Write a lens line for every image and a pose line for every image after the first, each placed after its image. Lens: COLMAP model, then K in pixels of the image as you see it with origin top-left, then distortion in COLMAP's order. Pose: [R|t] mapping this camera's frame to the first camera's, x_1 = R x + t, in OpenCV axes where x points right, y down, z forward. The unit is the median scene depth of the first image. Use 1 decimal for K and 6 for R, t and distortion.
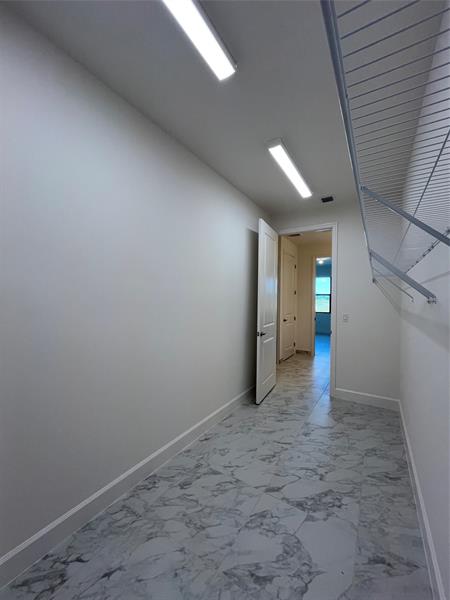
lens RADIAL K [[241.2, 0, 225.9], [0, 241.2, 299.2], [0, 0, 1]] dist [0.000446, 0.000256]
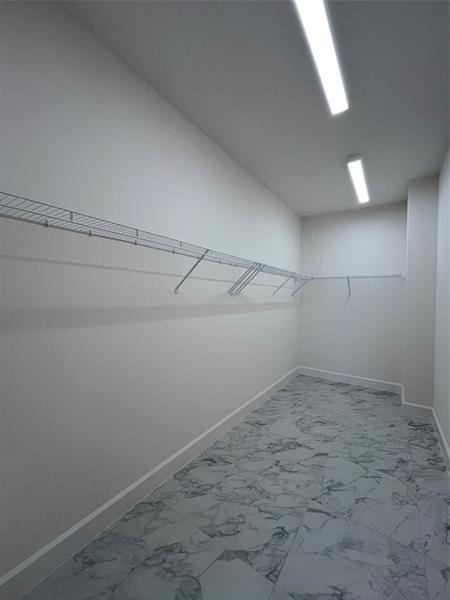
lens RADIAL K [[241.2, 0, 224.9], [0, 241.2, 298.8], [0, 0, 1]] dist [0.000446, 0.000256]
pose [[-0.998410, -0.027143, 0.049404, 0.625606], [-0.026763, 0.999607, 0.008326, 0.021485], [-0.049610, 0.006990, -0.998744, 2.169878]]
